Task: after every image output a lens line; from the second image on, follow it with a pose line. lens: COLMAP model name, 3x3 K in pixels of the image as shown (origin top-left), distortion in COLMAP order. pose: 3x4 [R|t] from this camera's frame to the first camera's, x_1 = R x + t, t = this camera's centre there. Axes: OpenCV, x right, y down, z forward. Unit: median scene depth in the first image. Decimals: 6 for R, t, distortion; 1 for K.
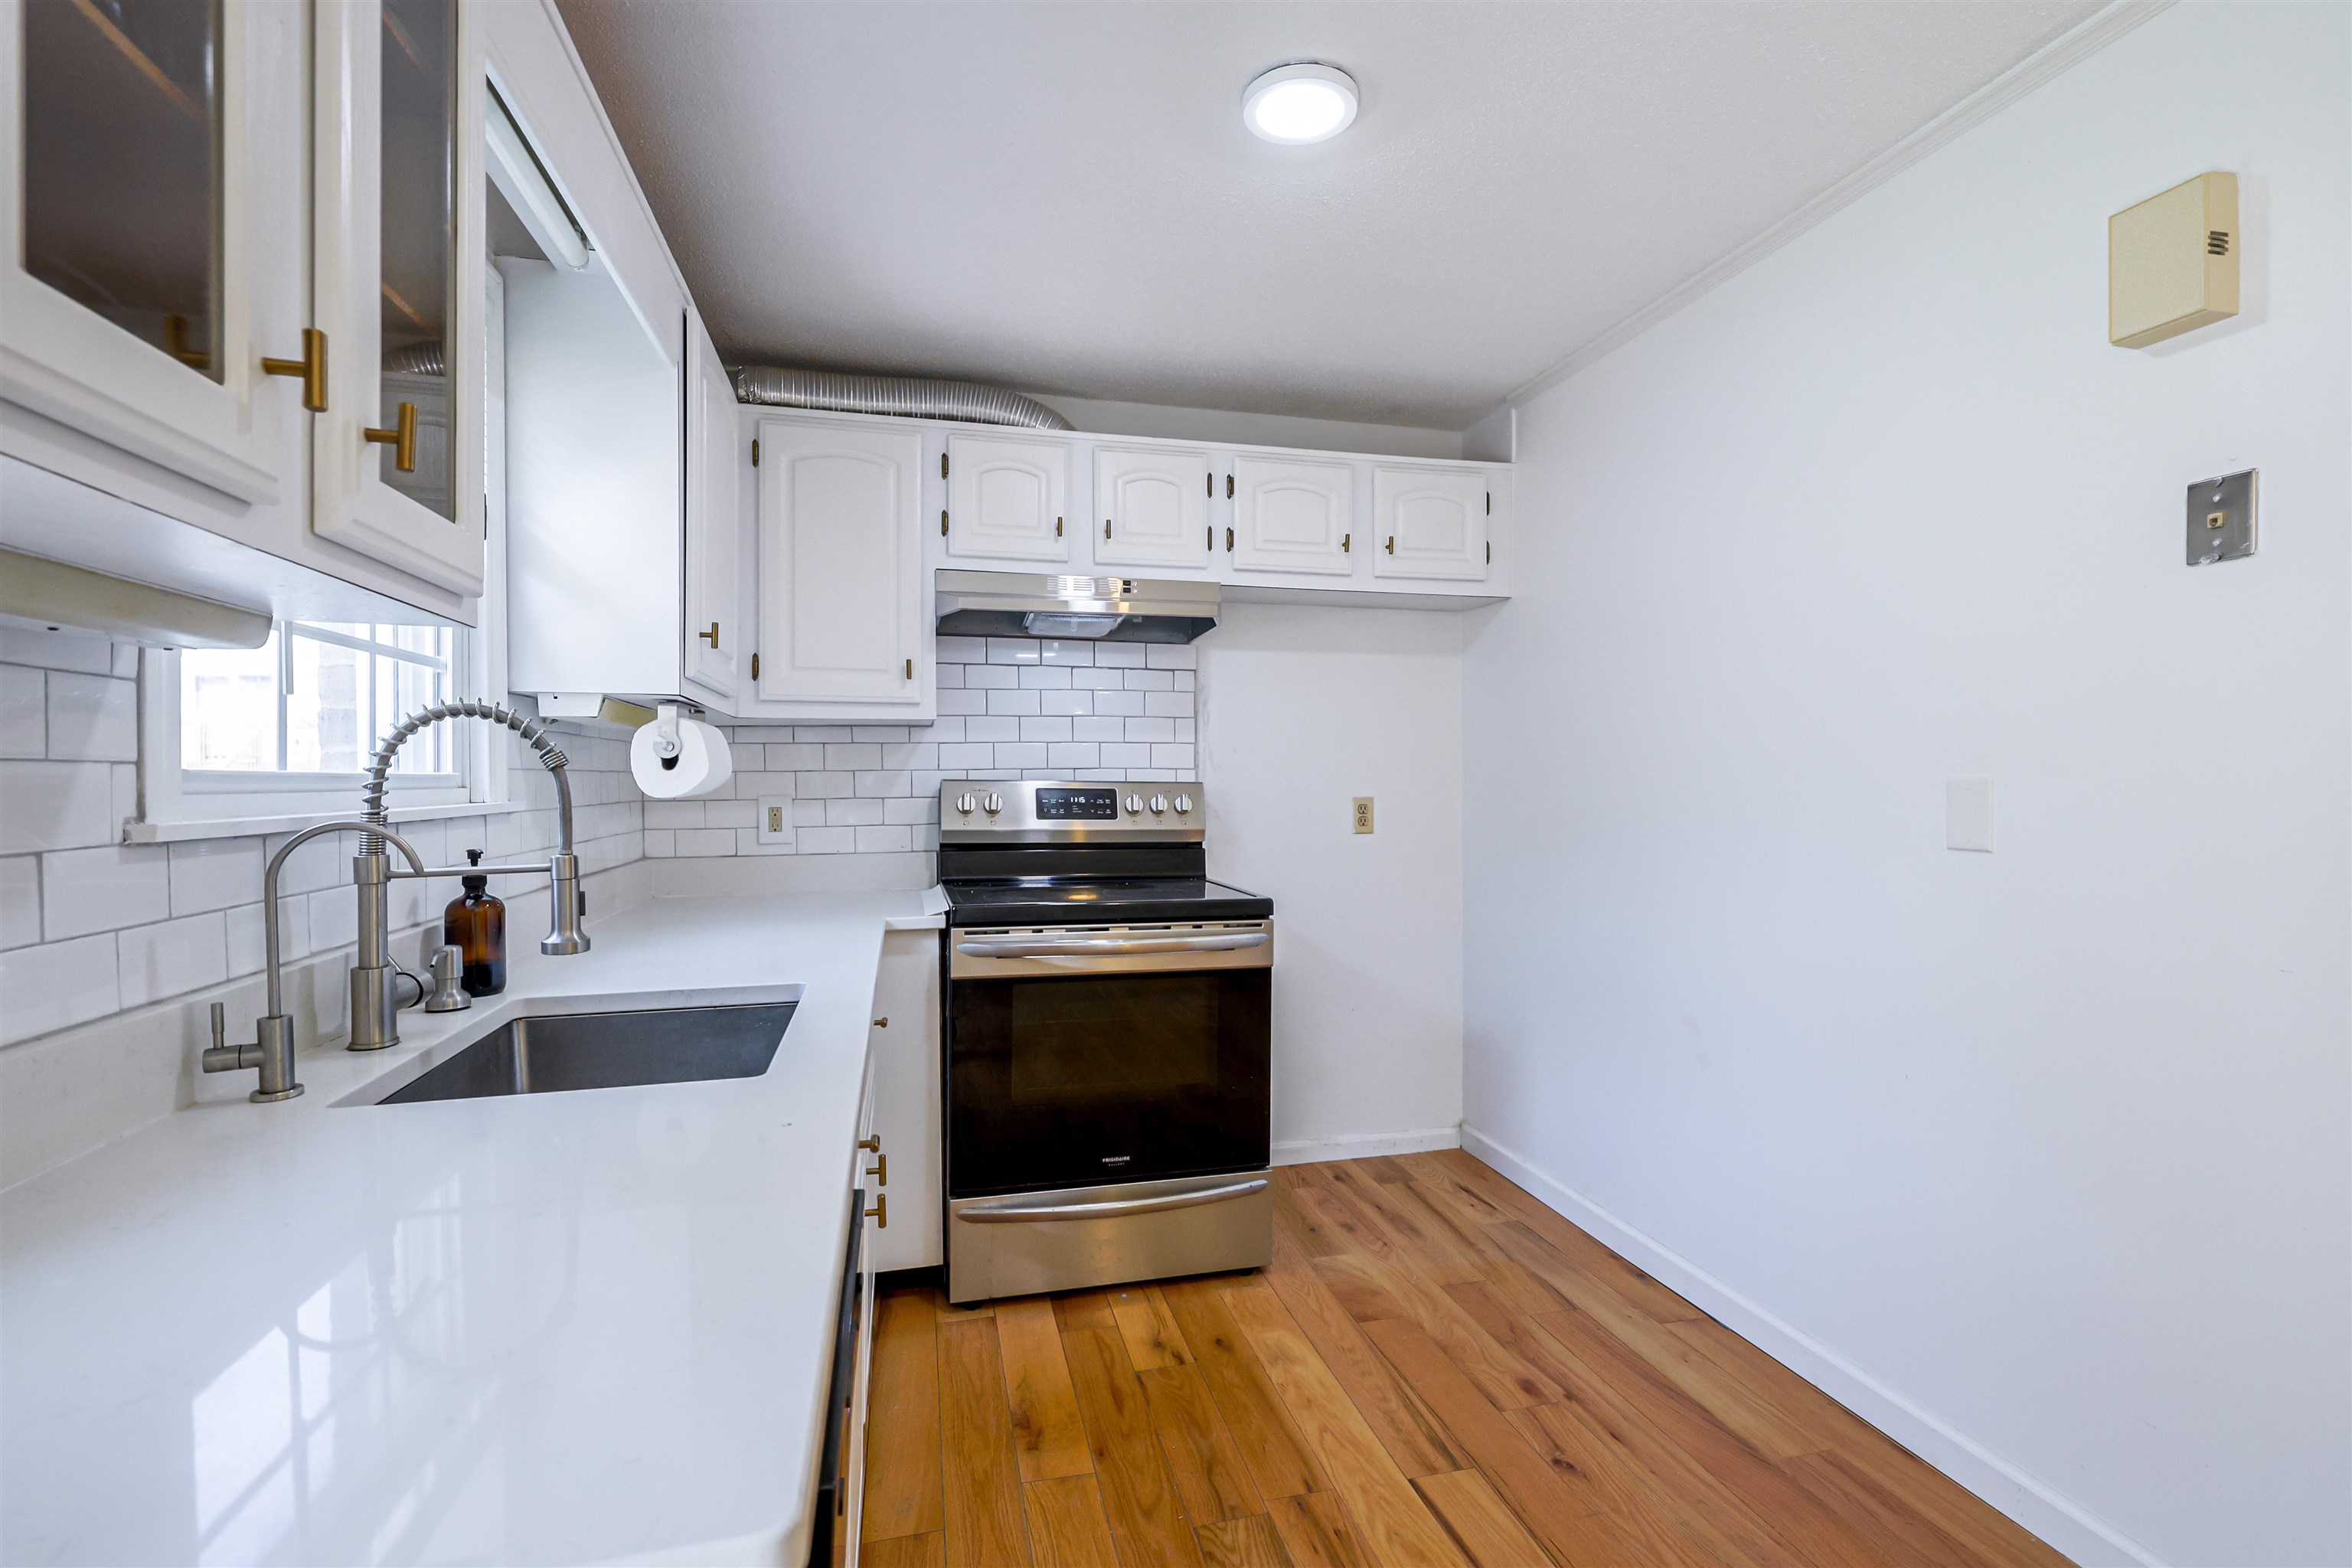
lens RADIAL K [[1044.4, 0, 1176.0], [0, 1044.4, 784.0], [0, 0, 1]] dist [-0.001426, 0.000039]
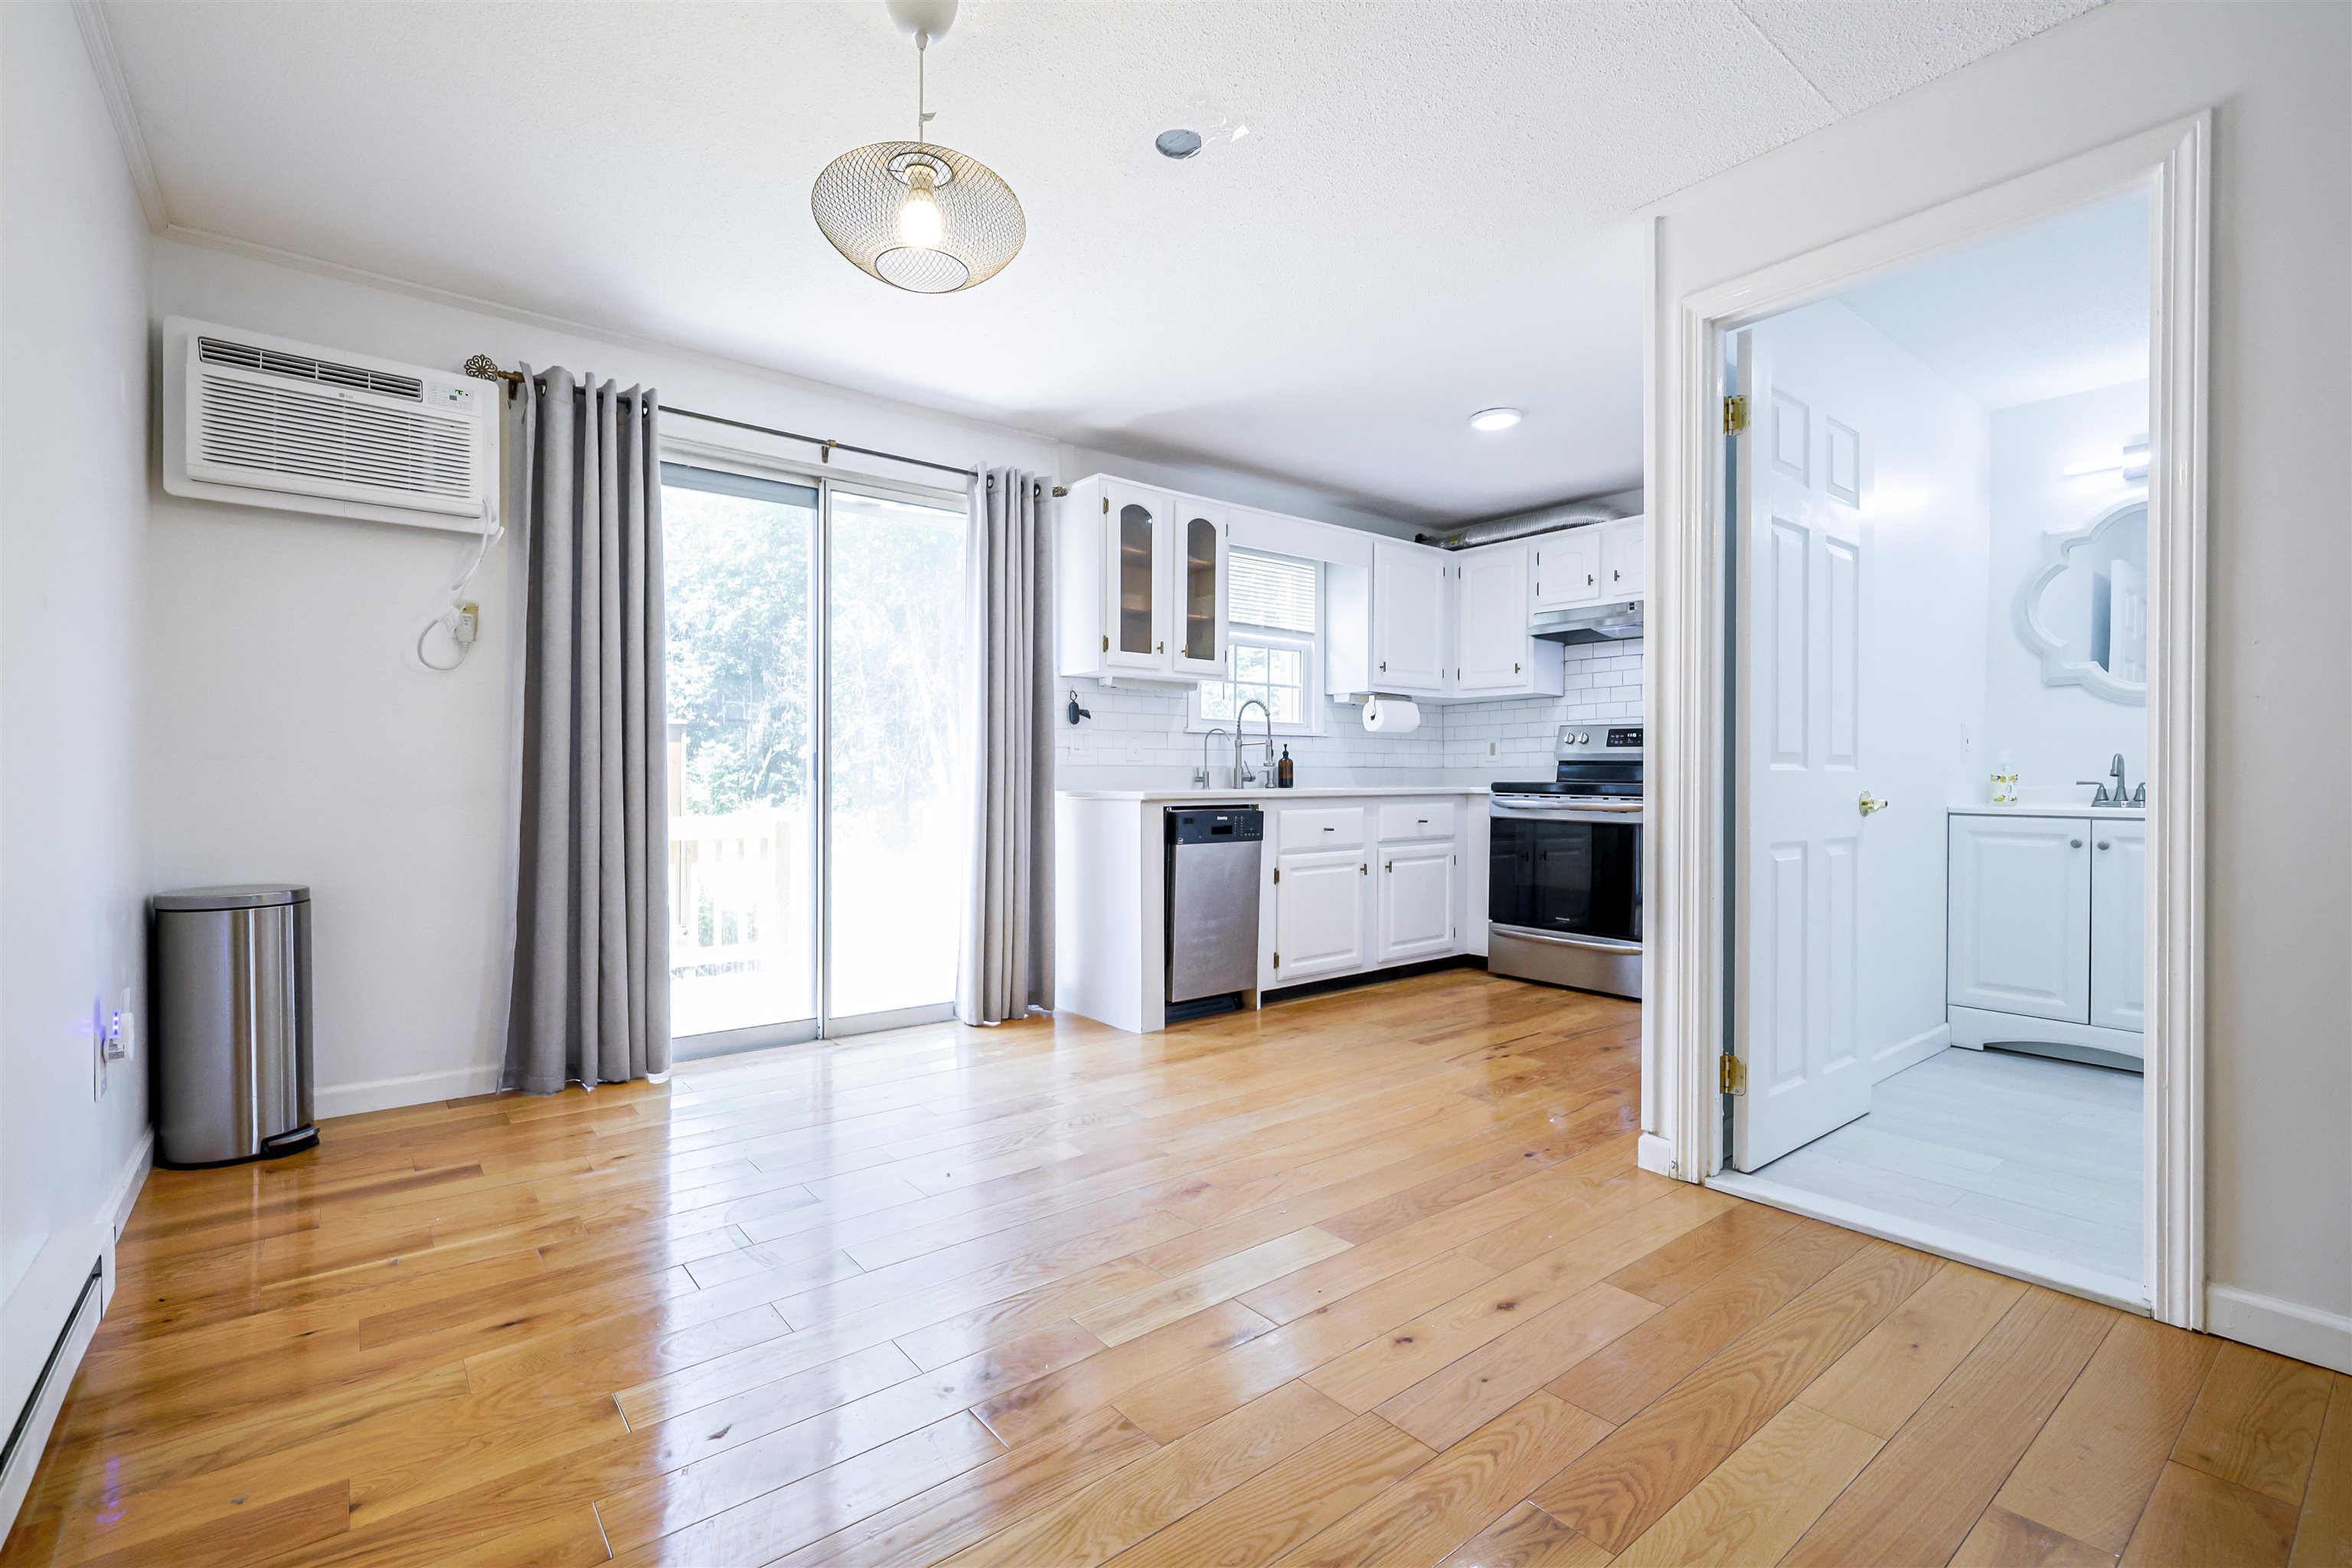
lens RADIAL K [[1045.5, 0, 1188.2], [0, 1045.5, 786.2], [0, 0, 1]] dist [0.000922, 0.000184]
pose [[0.424316, 0.013740, -0.905410, 1.289883], [-0.007073, 0.999905, 0.011860, 0.094336], [0.905486, 0.001371, 0.424373, -0.398388]]
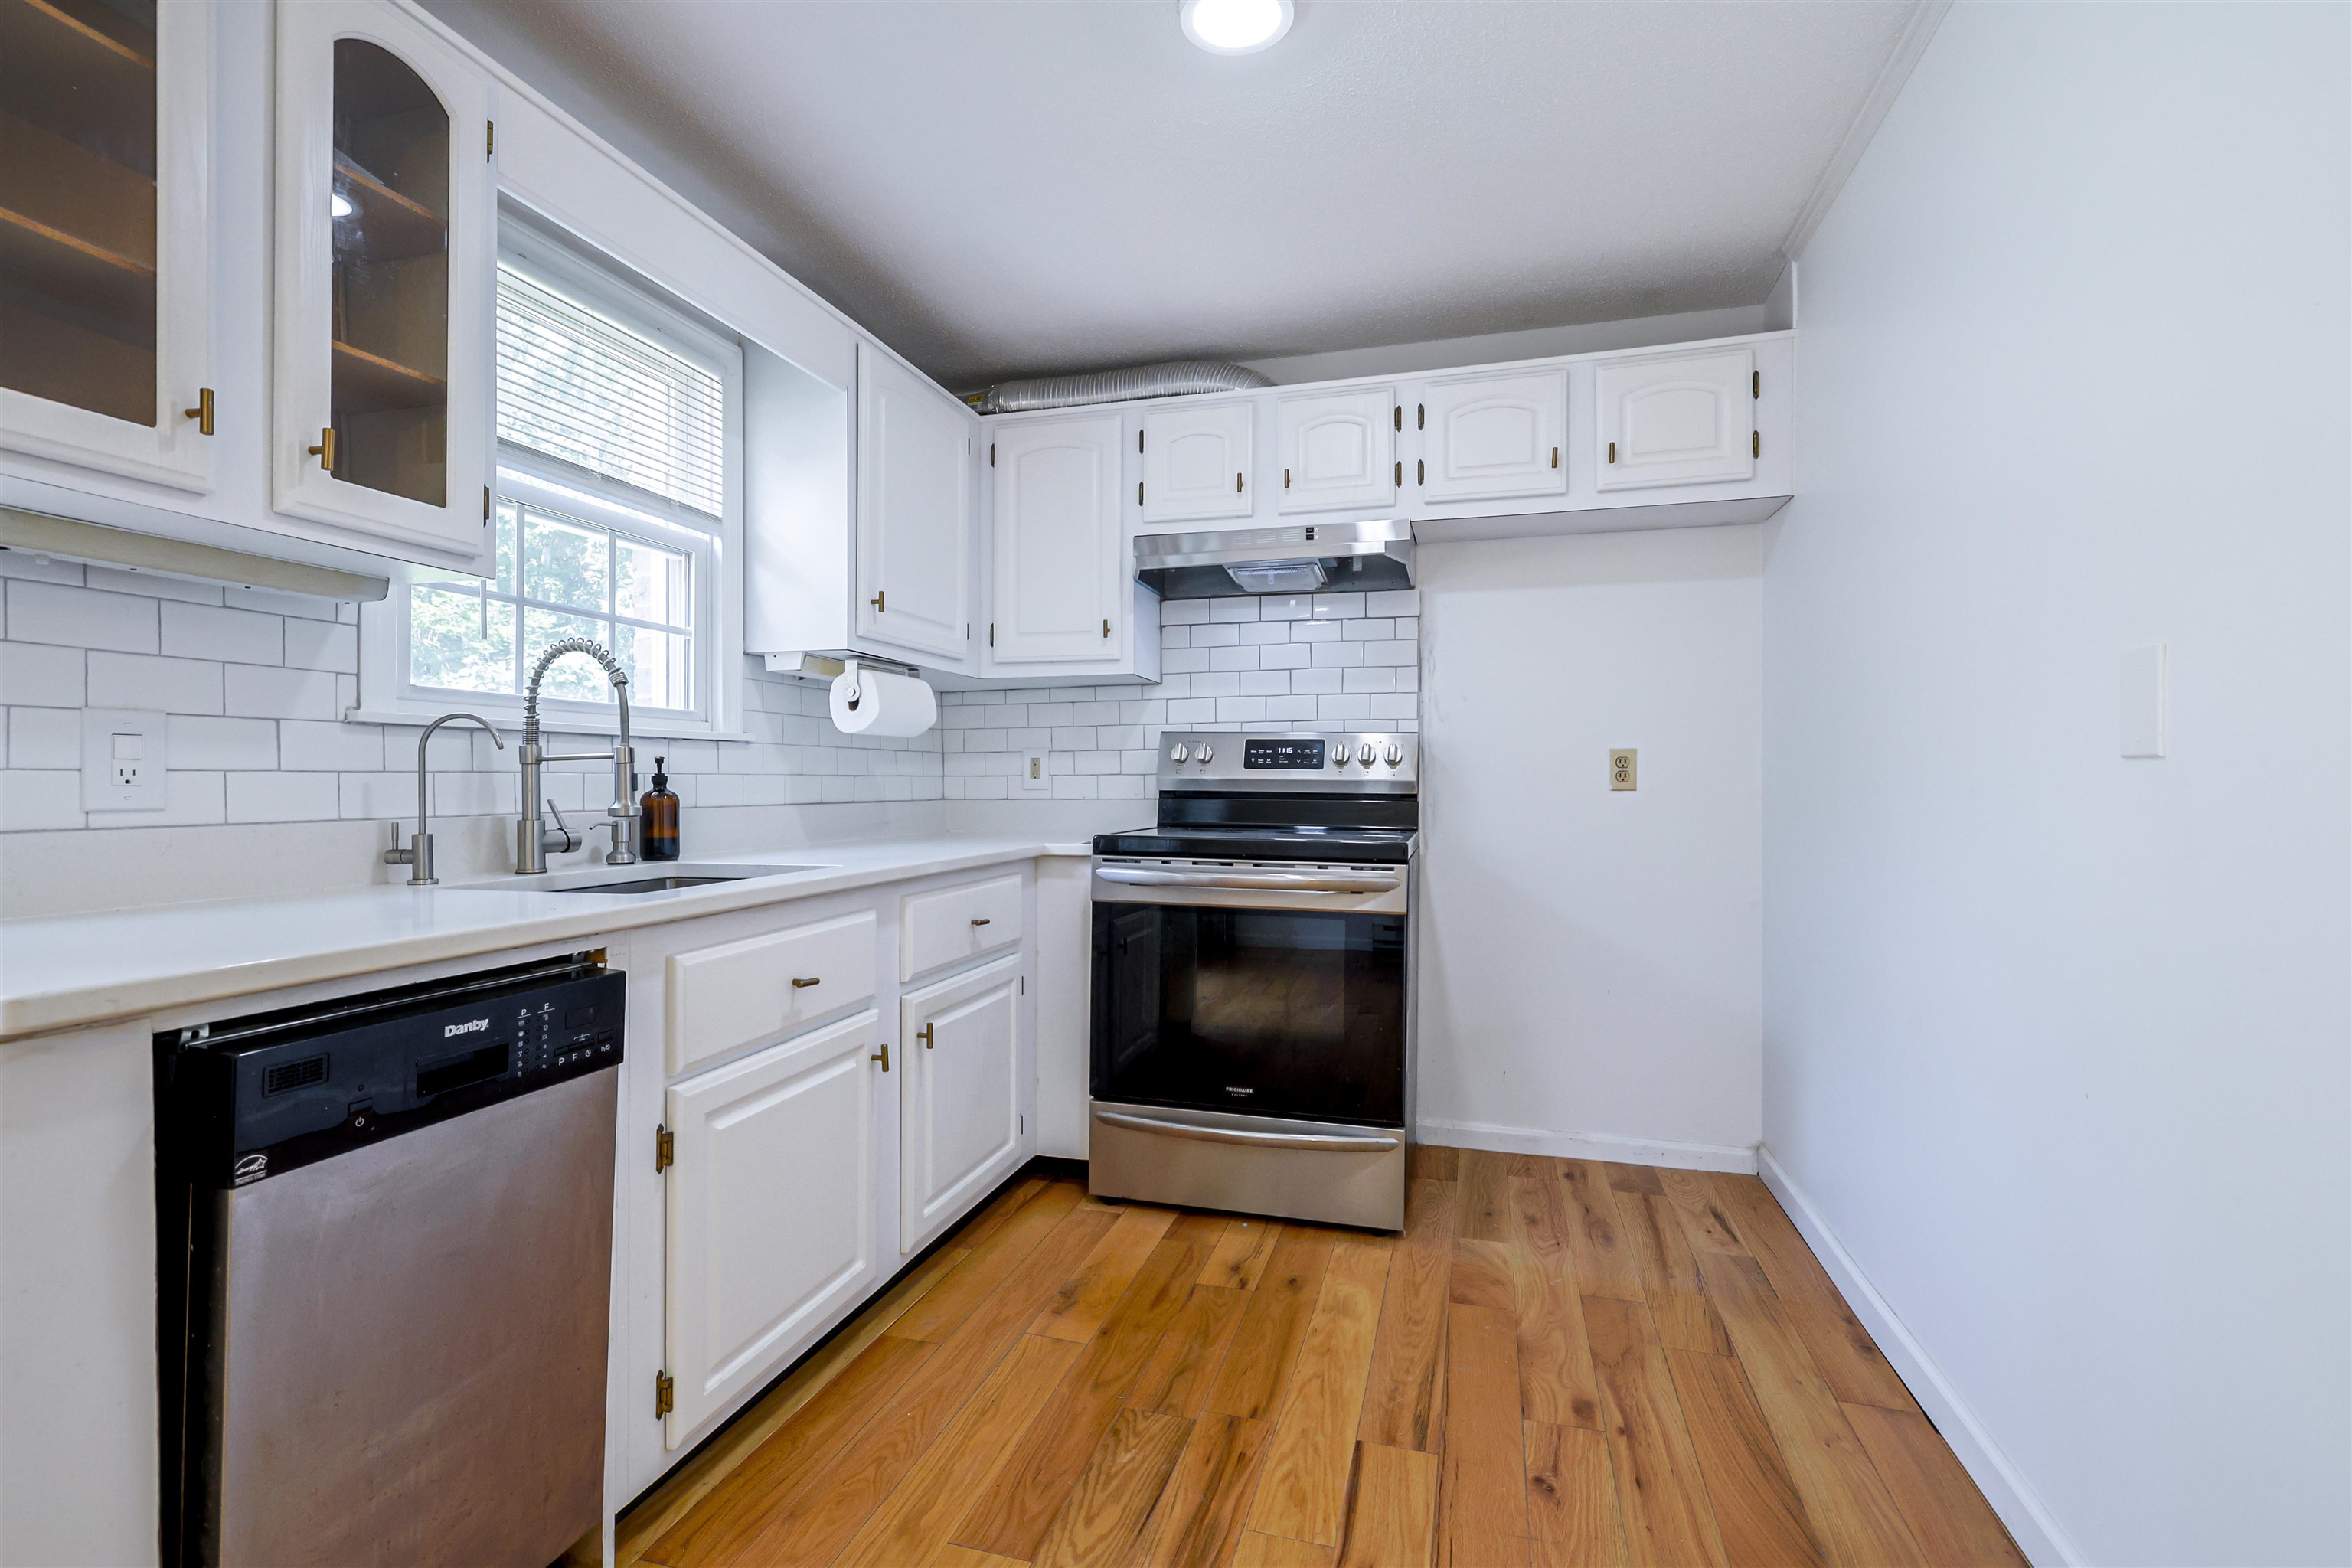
lens RADIAL K [[1048.3, 0, 1184.3], [0, 1048.3, 783.1], [0, 0, 1]] dist [-0.000728, -0.000114]
pose [[0.866736, 0.003896, -0.498752, 0.382249], [-0.005444, 0.999984, -0.001648, 0.057178], [0.498738, 0.004144, 0.866743, 0.076726]]
